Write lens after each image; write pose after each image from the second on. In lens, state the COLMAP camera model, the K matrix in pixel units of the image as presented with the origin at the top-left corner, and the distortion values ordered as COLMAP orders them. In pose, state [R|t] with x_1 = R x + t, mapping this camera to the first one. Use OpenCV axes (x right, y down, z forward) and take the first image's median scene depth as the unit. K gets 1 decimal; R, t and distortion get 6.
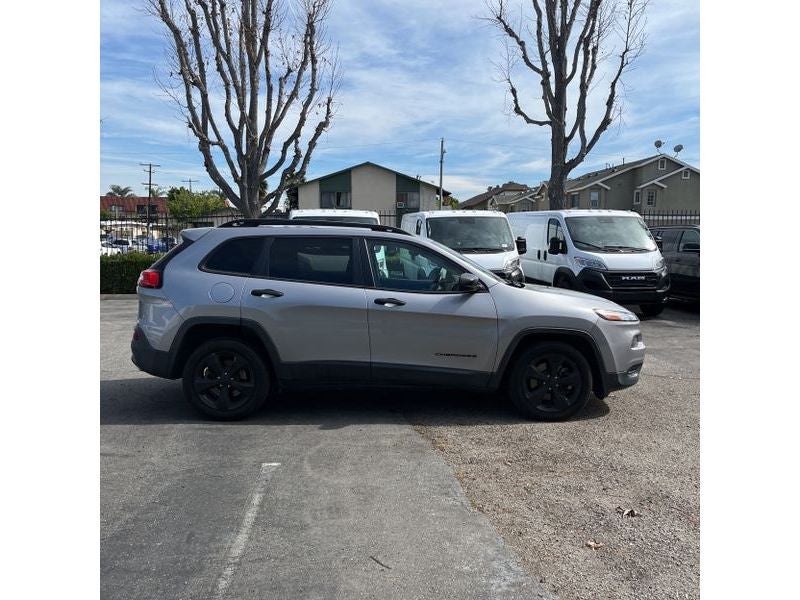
lens RADIAL K [[605.9, 0, 392.1], [0, 605.9, 303.0], [0, 0, 1]] dist [0.071839, -0.102568]
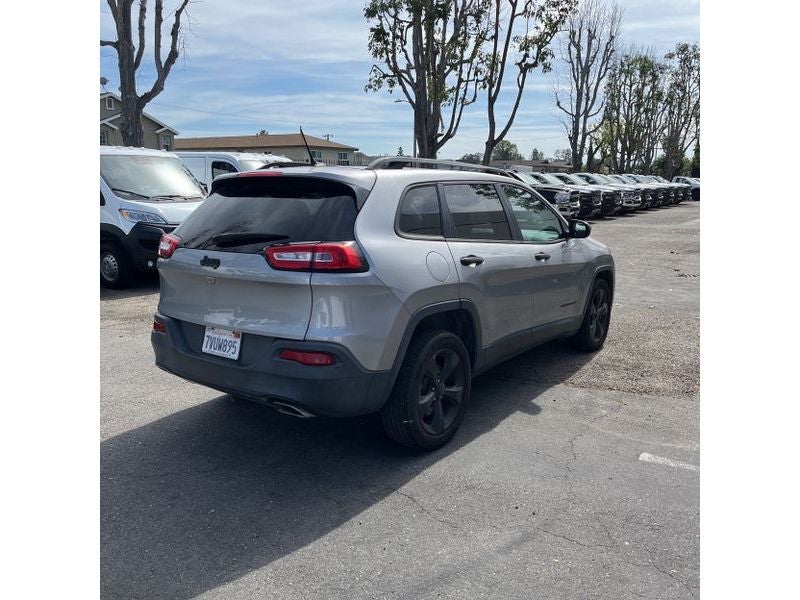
lens RADIAL K [[610.5, 0, 400.0], [0, 610.5, 300.0], [0, 0, 1]] dist [0.077360, -0.075832]
pose [[0.604944, -0.151527, 0.781717, -0.335065], [0.087479, 0.988431, 0.123900, -0.027003], [-0.791448, -0.006569, 0.611201, 0.241479]]
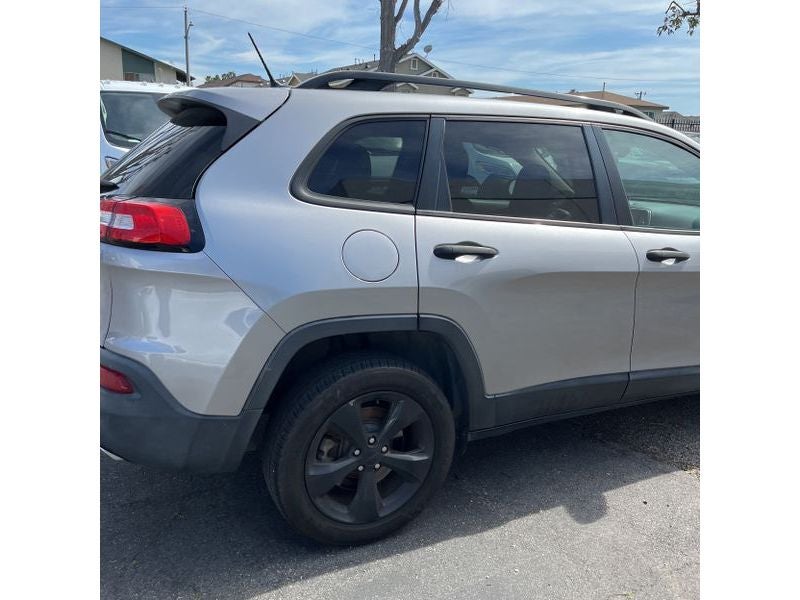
lens RADIAL K [[610.5, 0, 400.0], [0, 610.5, 300.0], [0, 0, 1]] dist [0.077360, -0.075832]
pose [[0.899715, -0.086003, 0.427920, -0.172796], [0.019373, 0.987298, 0.157694, -0.020298], [-0.436047, -0.133590, 0.889953, 0.246279]]
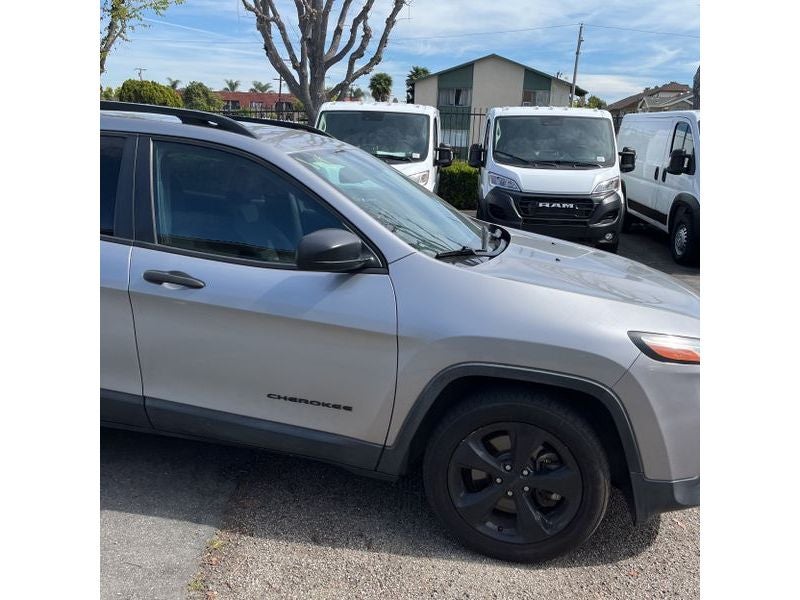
lens RADIAL K [[605.9, 0, 392.1], [0, 605.9, 303.0], [0, 0, 1]] dist [0.071839, -0.102568]
pose [[0.976086, 0.086931, -0.199248, 0.101488], [-0.055666, 0.985954, 0.157468, -0.026755], [0.210138, -0.142611, 0.967215, 0.226335]]
